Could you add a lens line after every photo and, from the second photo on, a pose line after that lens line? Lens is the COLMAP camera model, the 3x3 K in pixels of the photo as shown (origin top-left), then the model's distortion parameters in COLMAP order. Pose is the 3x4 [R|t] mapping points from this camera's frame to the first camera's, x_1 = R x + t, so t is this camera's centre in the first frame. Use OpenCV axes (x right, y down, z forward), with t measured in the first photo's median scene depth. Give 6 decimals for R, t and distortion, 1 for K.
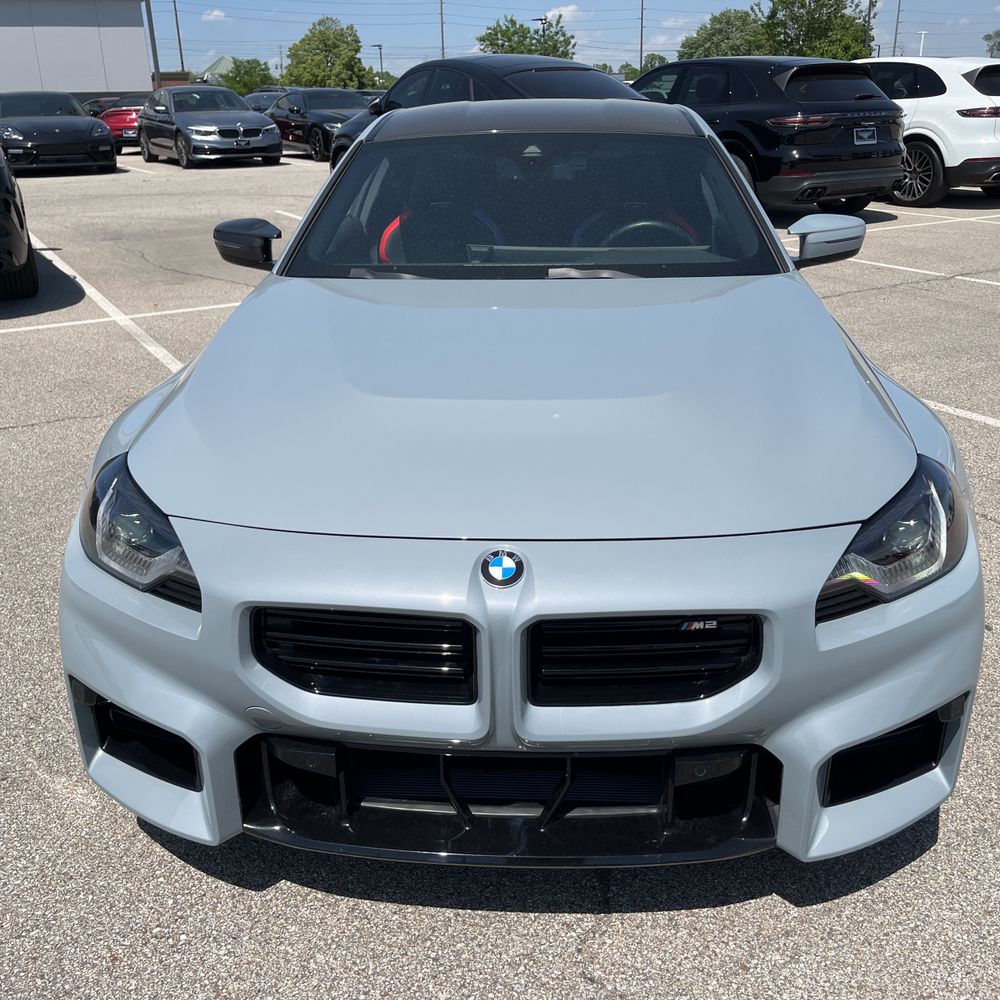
lens RADIAL K [[1020.9, 0, 493.4], [0, 1020.9, 496.0], [0, 0, 1]] dist [0.036387, -0.035195]
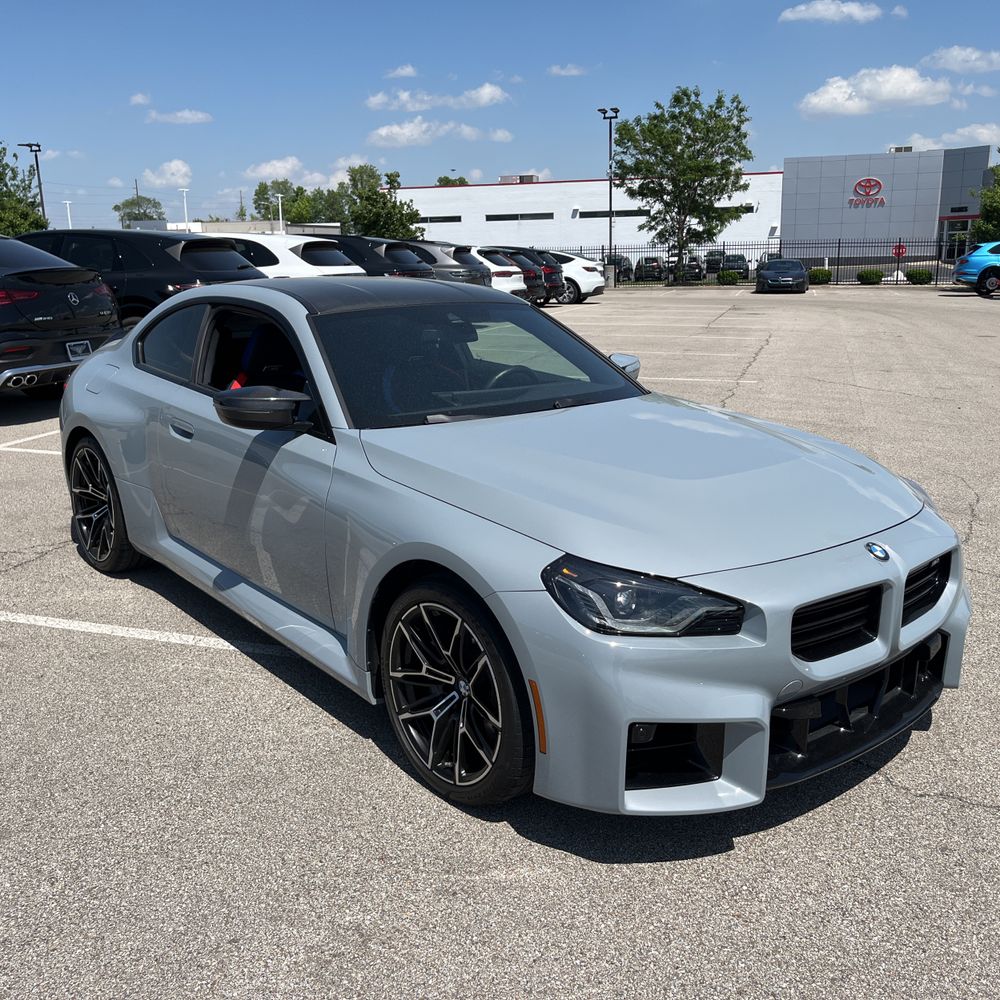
lens RADIAL K [[1020.9, 0, 493.4], [0, 1020.9, 496.0], [0, 0, 1]] dist [0.036387, -0.035195]
pose [[0.719479, -0.149970, 0.678129, -0.249531], [0.246328, 0.968033, -0.047265, -0.014719], [-0.649363, 0.201048, 0.733421, 0.024273]]
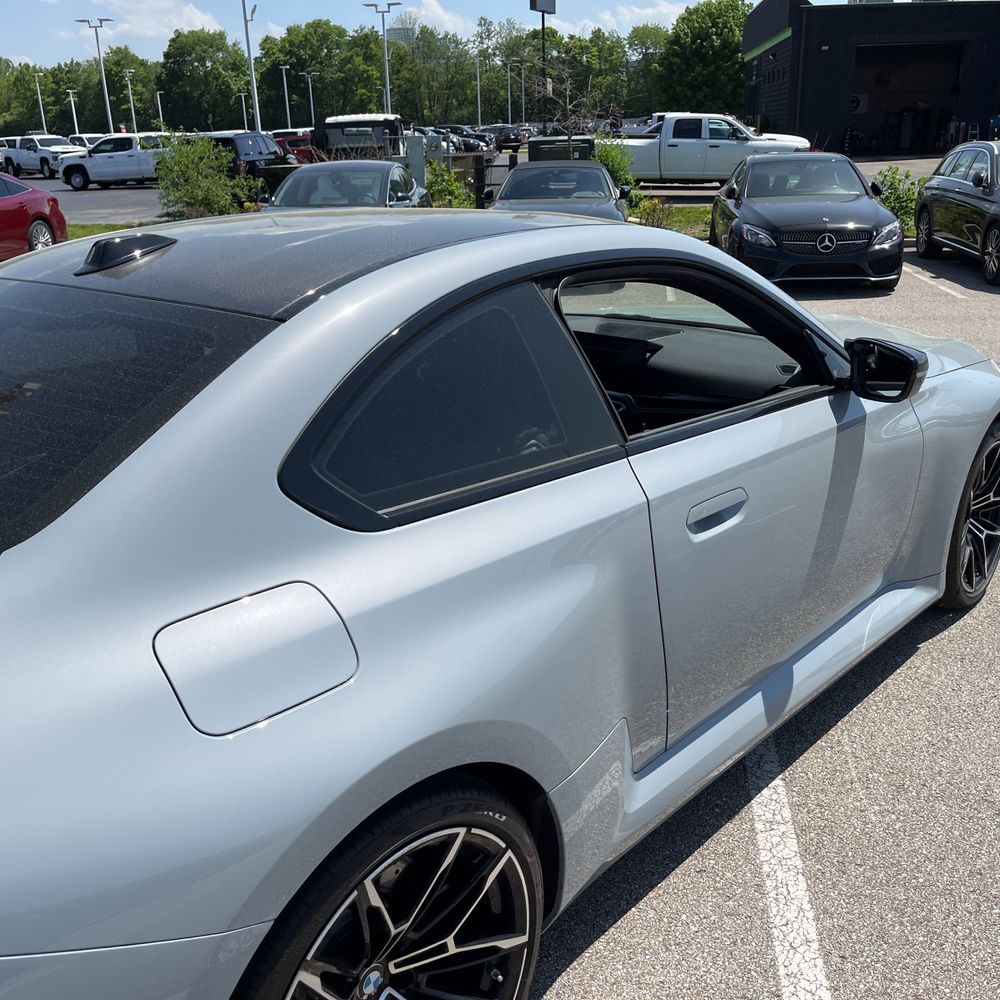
lens RADIAL K [[1016.6, 0, 504.0], [0, 1016.6, 502.8], [0, 0, 1]] dist [0.024715, -0.015986]
pose [[-0.800547, -0.153076, 0.579389, -0.146284], [0.261087, 0.781151, 0.567129, -0.213766], [-0.539405, 0.605285, -0.585382, 0.525943]]
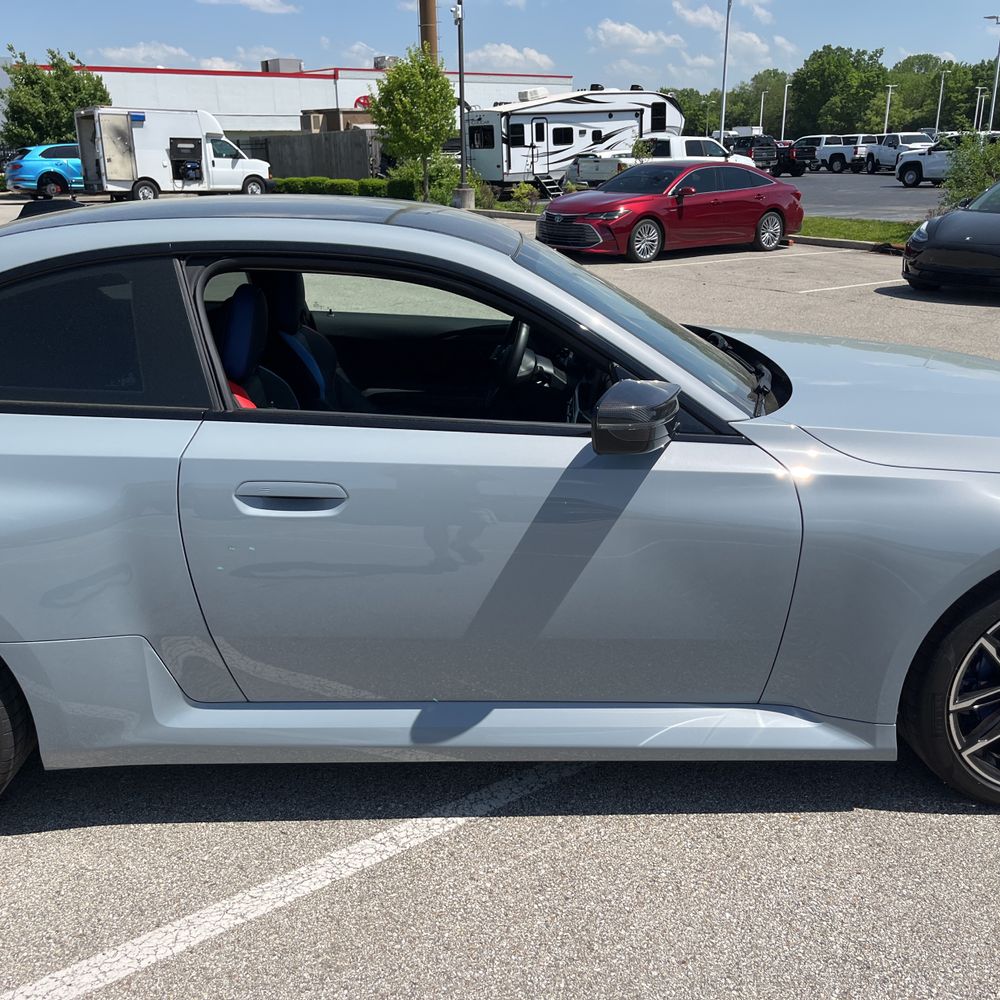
lens RADIAL K [[1016.6, 0, 504.0], [0, 1016.6, 502.8], [0, 0, 1]] dist [0.024715, -0.015986]
pose [[-0.141852, -0.295712, 0.944686, -0.269353], [0.361549, 0.872927, 0.327538, -0.140033], [-0.921499, 0.388012, -0.016912, 0.351351]]
